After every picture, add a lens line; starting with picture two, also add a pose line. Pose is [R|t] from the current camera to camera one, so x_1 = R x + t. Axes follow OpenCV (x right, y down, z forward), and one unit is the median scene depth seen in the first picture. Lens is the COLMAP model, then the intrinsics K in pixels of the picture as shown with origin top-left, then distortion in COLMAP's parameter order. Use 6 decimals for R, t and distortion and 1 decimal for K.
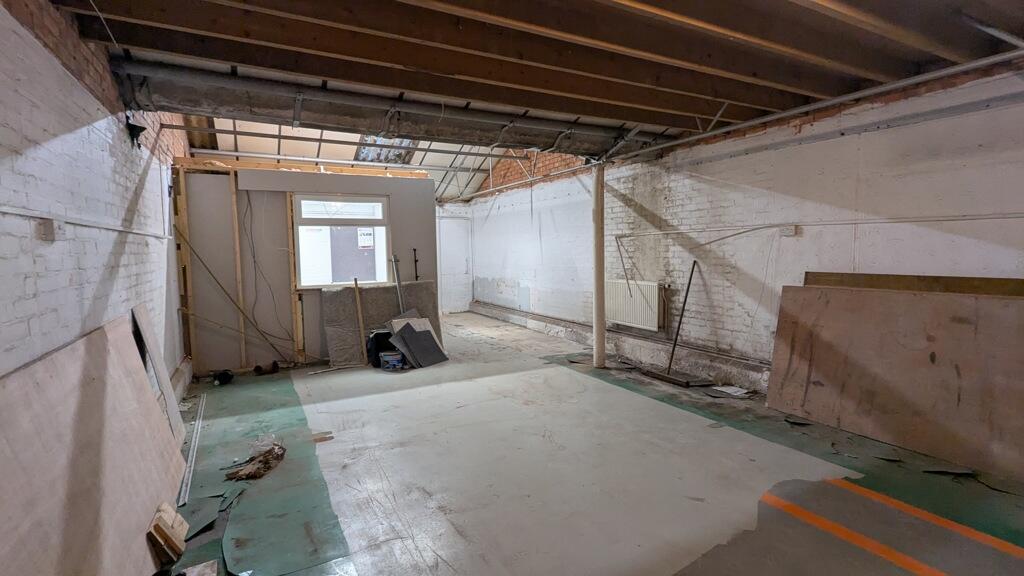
lens RADIAL K [[479.6, 0, 512.6], [0, 479.6, 289.5], [0, 0, 1]] dist [0.000288, 0.000097]
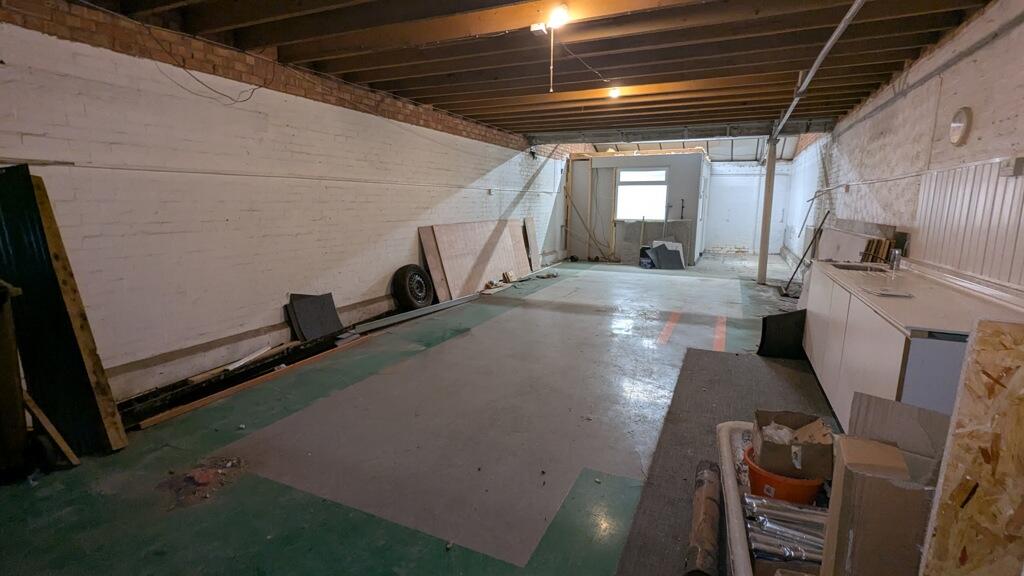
lens RADIAL K [[479.6, 0, 511.1], [0, 479.6, 287.3], [0, 0, 1]] dist [0.000288, 0.000097]
pose [[0.585013, 0.159219, -0.795241, 0.867601], [-0.082965, 0.987145, 0.136608, 0.036272], [0.806769, -0.013940, 0.590702, -0.443783]]
